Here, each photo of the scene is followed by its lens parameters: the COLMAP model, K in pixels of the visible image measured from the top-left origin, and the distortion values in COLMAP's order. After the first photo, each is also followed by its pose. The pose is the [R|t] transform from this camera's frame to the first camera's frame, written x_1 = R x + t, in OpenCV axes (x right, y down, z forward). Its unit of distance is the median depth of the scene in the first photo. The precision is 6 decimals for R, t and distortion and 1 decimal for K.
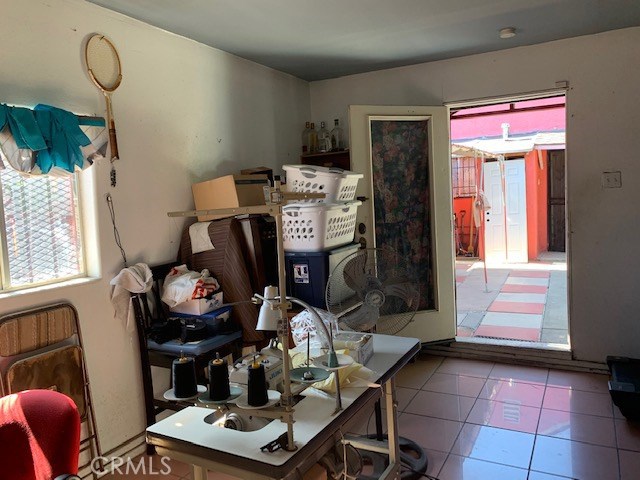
lens RADIAL K [[490.4, 0, 318.7], [0, 490.4, 238.9], [0, 0, 1]] dist [0.012760, -0.007224]
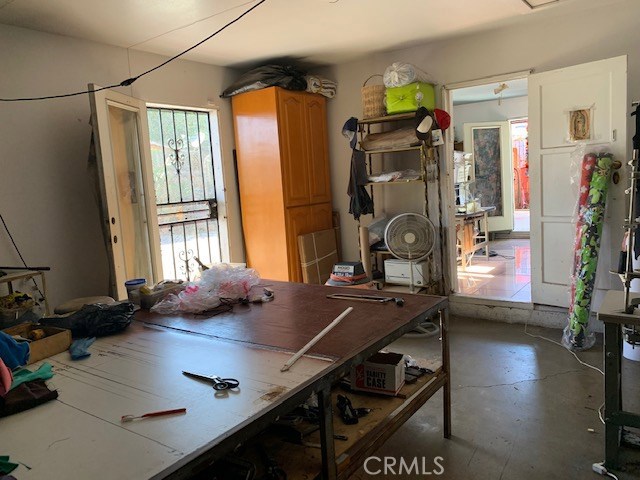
lens RADIAL K [[490.4, 0, 322.6], [0, 490.4, 238.9], [0, 0, 1]] dist [0.012760, -0.007224]
pose [[0.991521, -0.008415, -0.129674, -0.278300], [0.013338, 0.999221, 0.037143, 0.160644], [0.129260, -0.038557, 0.990861, -1.281876]]
